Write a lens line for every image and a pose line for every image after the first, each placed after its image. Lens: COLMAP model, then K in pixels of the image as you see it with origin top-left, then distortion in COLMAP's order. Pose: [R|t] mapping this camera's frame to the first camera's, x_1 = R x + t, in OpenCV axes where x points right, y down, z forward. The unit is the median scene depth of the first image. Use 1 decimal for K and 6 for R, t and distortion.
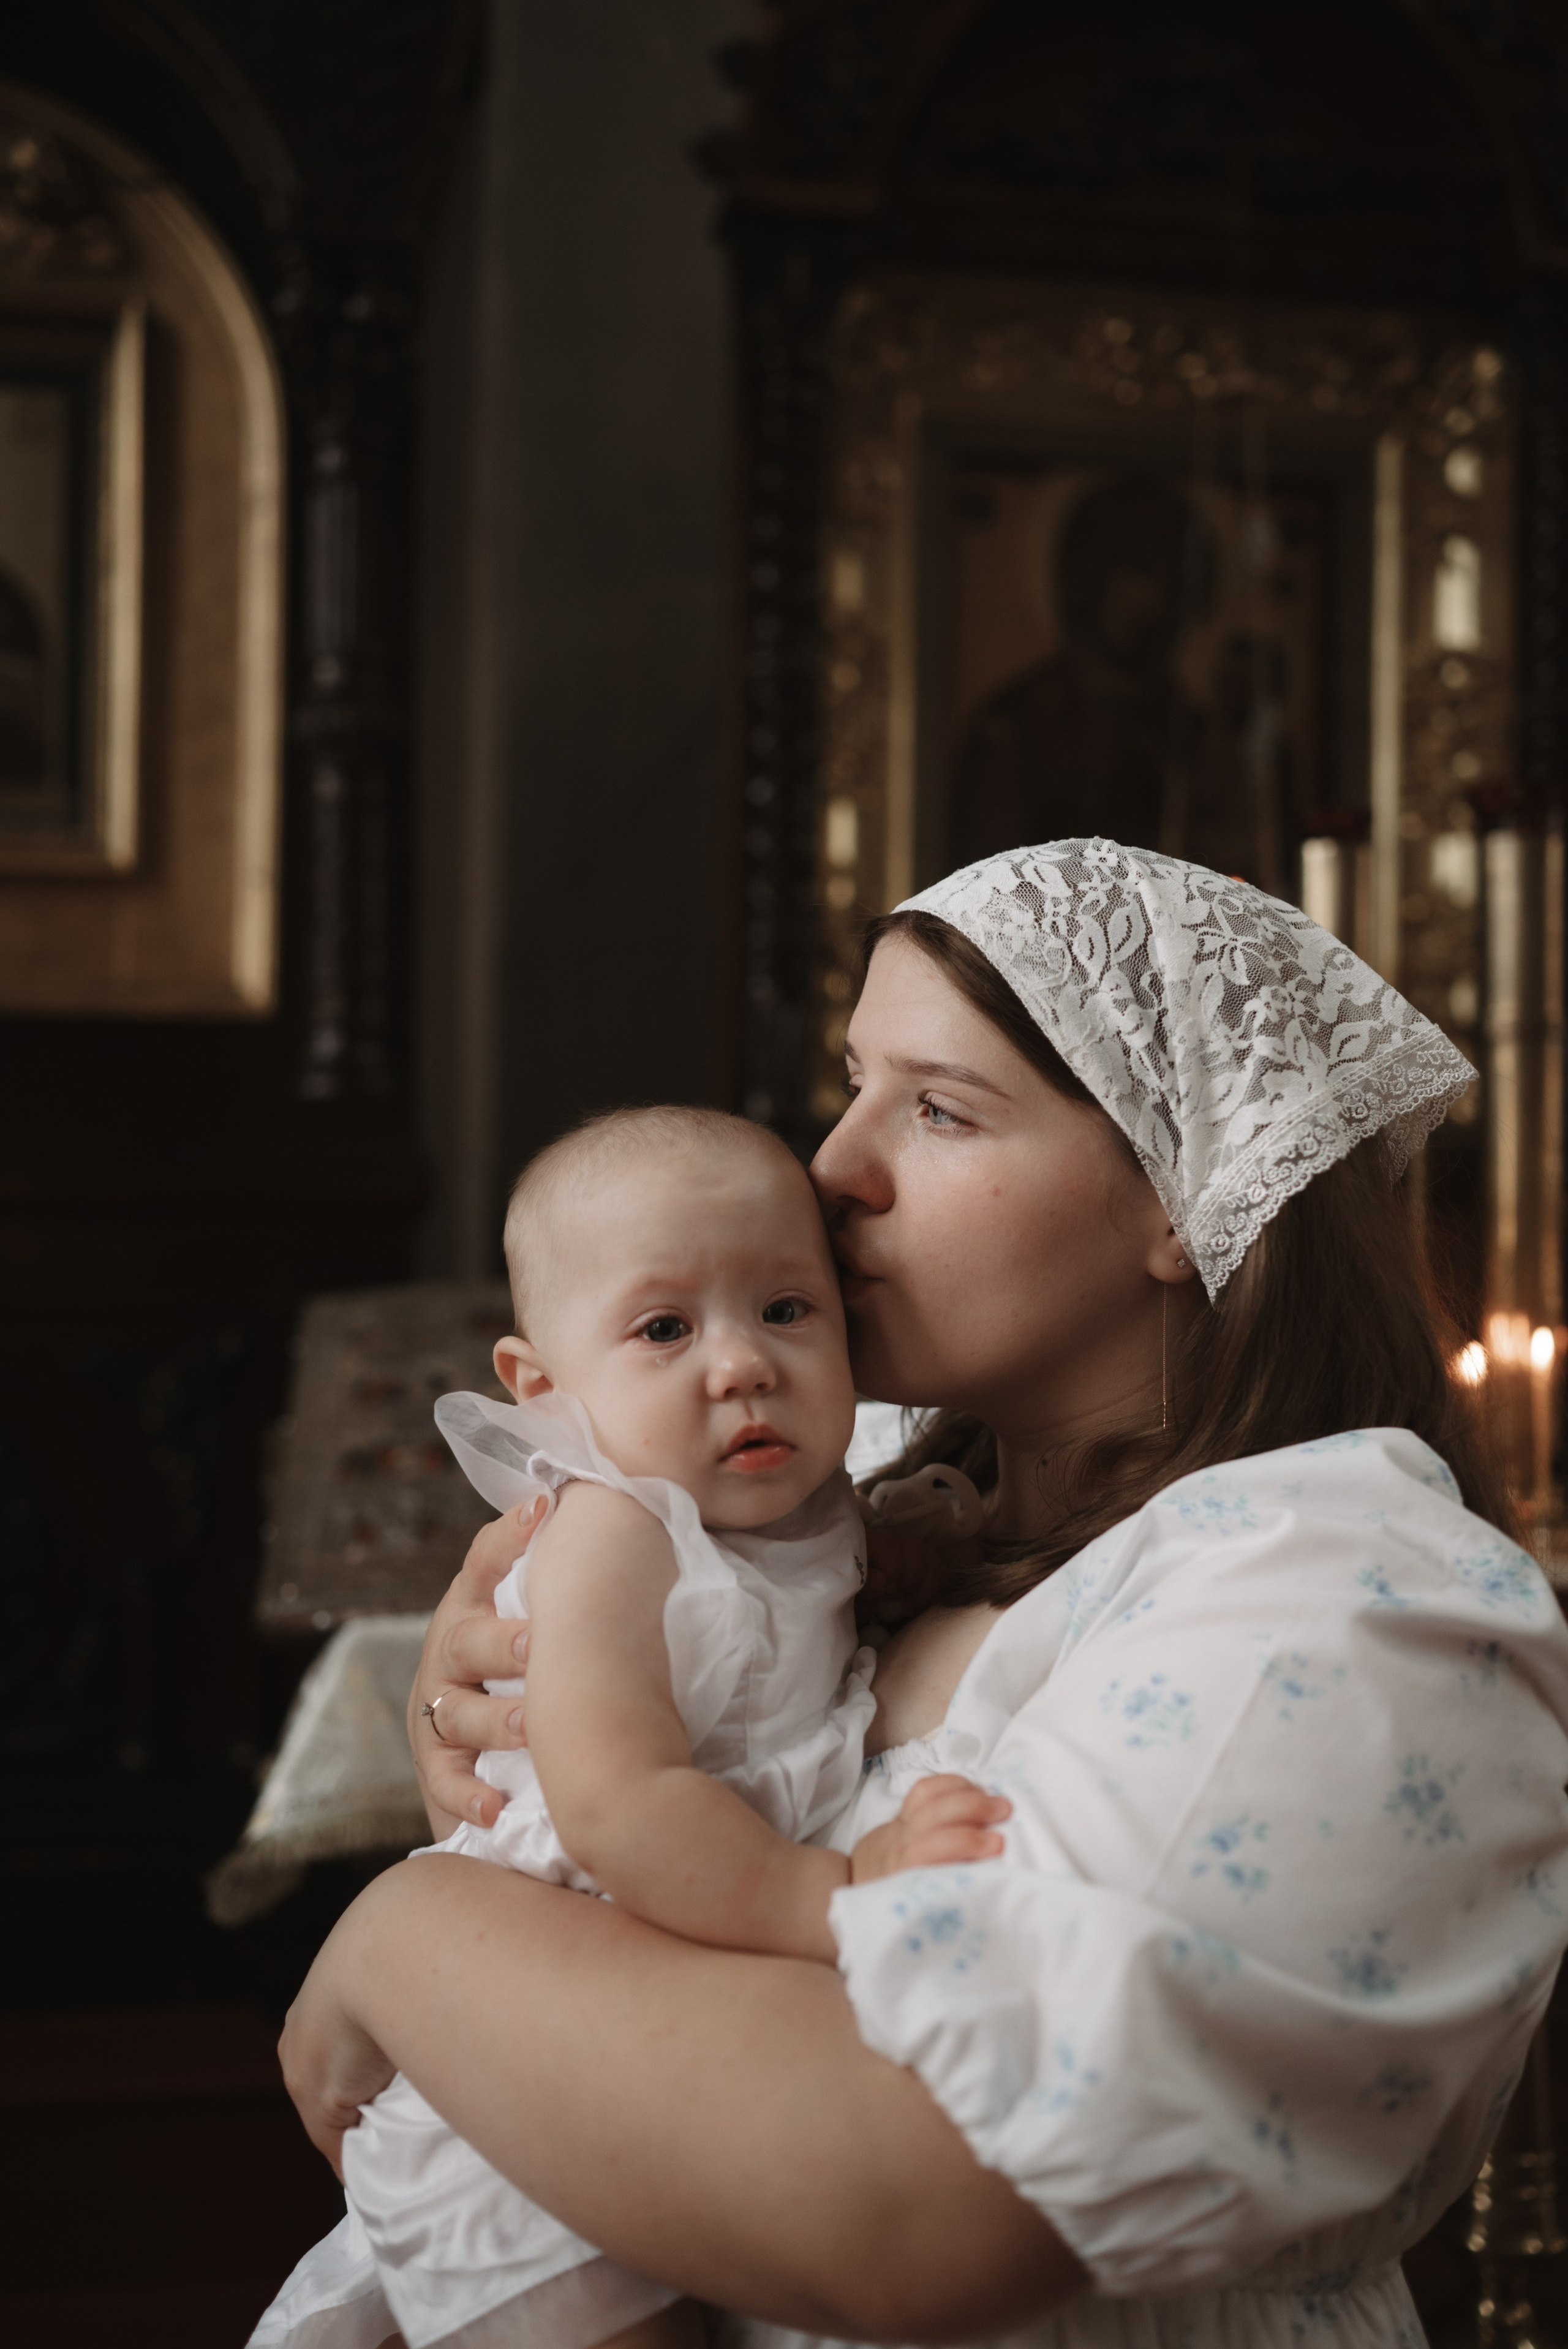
lens RADIAL K [[2257.4, 0, 833.3], [0, 2257.4, 1177.0], [0, 0, 1]] dist [-0.003193, 0.001290]
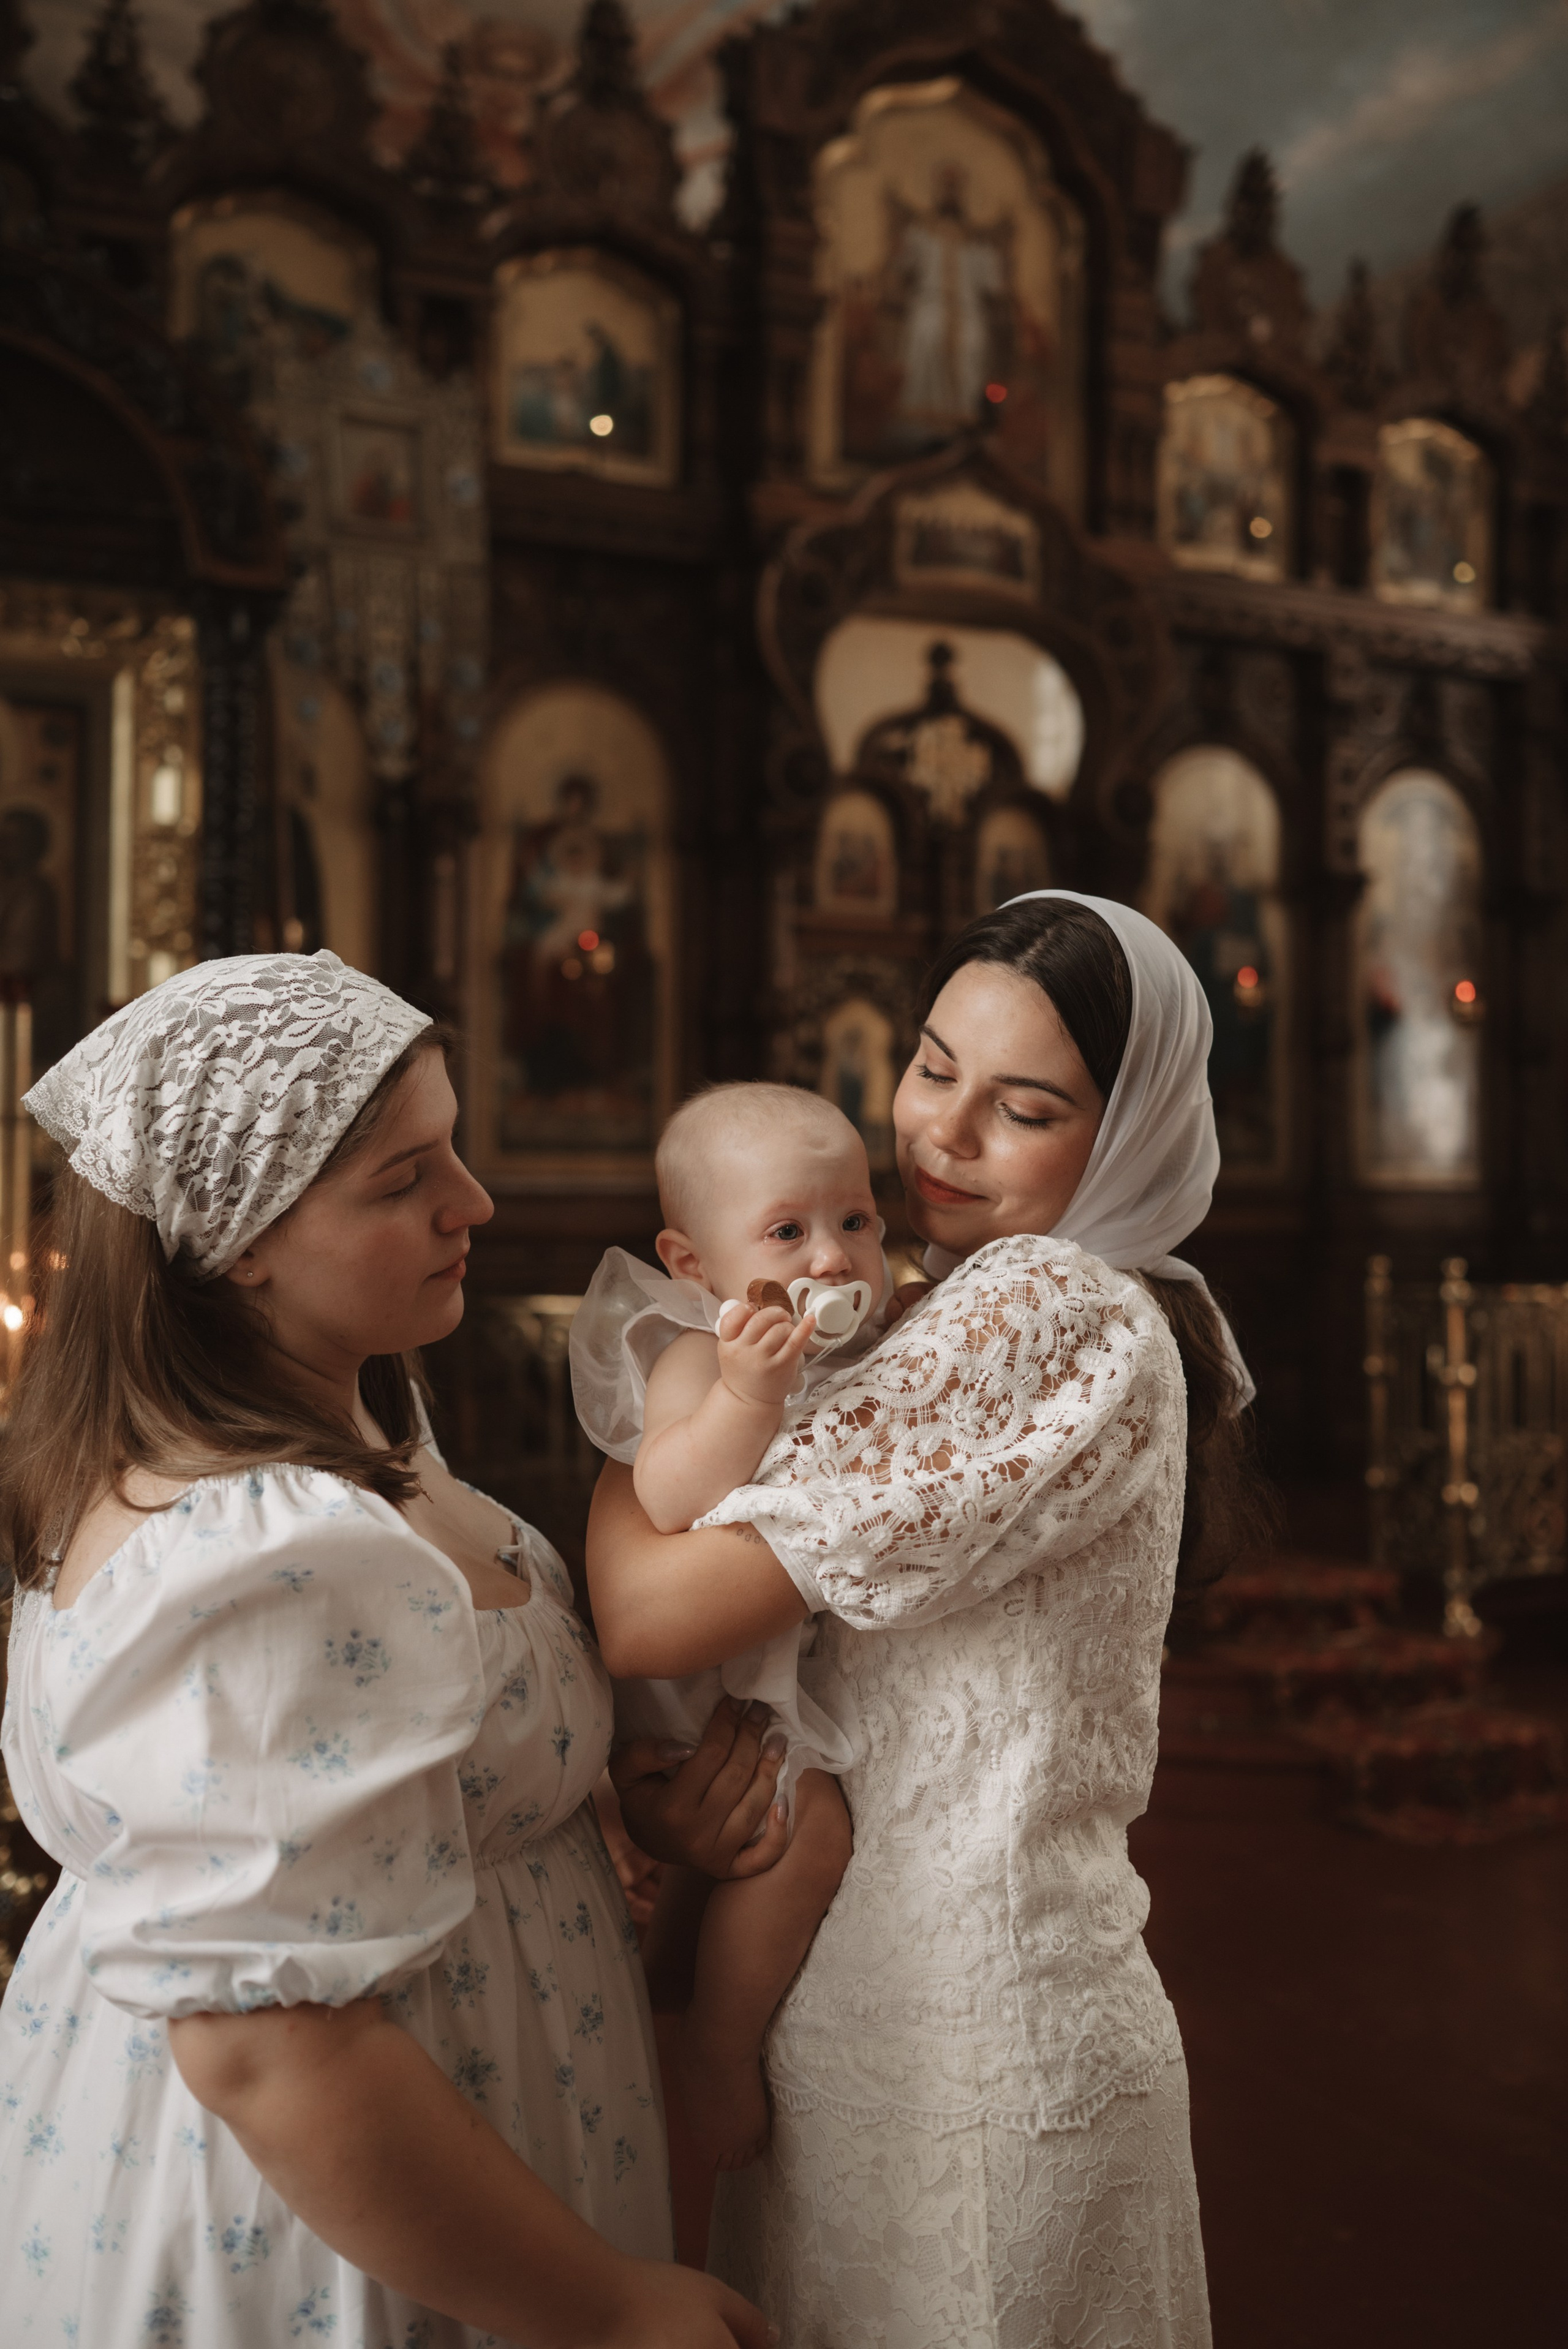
lens RADIAL K [[2353.1, 0, 788.2], [0, 2353.1, 1154.7], [0, 0, 1]] dist [-0.006806, 0.018852]
pose [[0.956154, -0.003976, 0.292837, 0.226856], [0.004443, 0.999990, -0.000927, -0.022351], [-0.292830, 0.002187, 0.956162, -0.576589]]
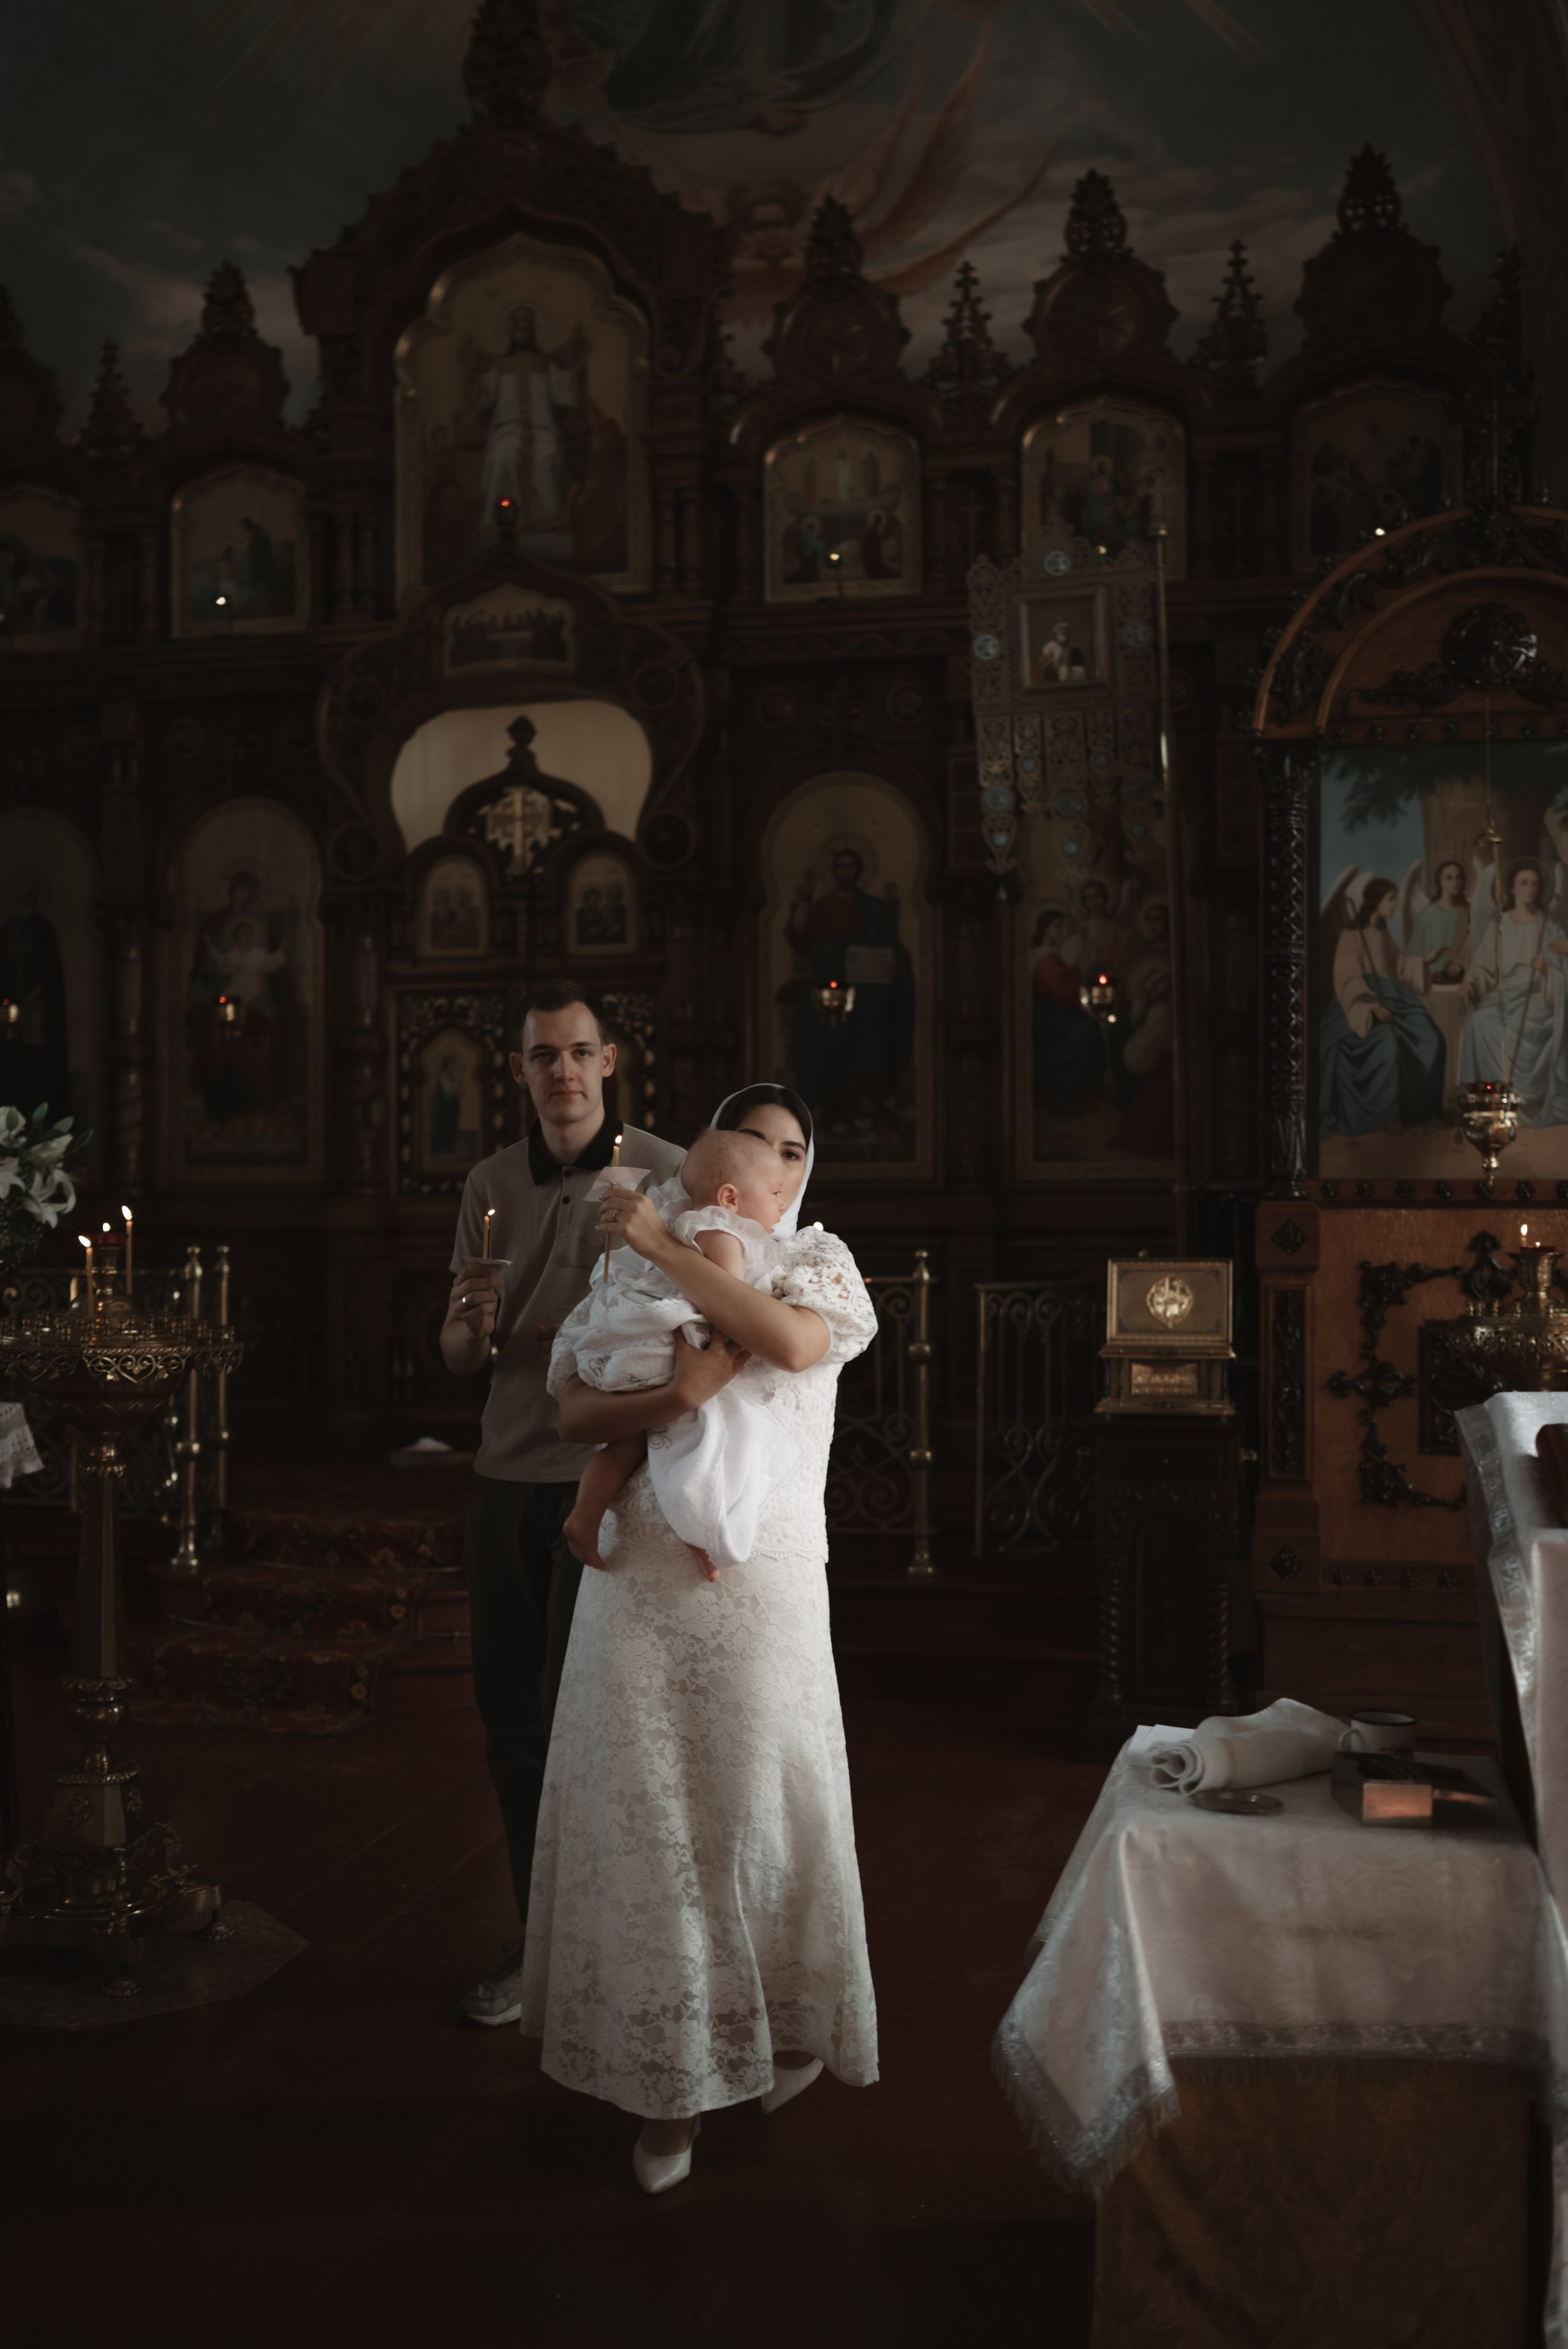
lens RADIAL K [[2272.7, 0, 783.1], [0, 2272.7, 1180.5], [0, 0, 1]] dist [-0.008914, 0.015528]
pose [[0.925670, -0.020653, -0.377767, 2.547918], [0.020390, 0.999781, -0.004696, 0.023446], [0.377781, -0.003356, 0.925889, -0.722292]]
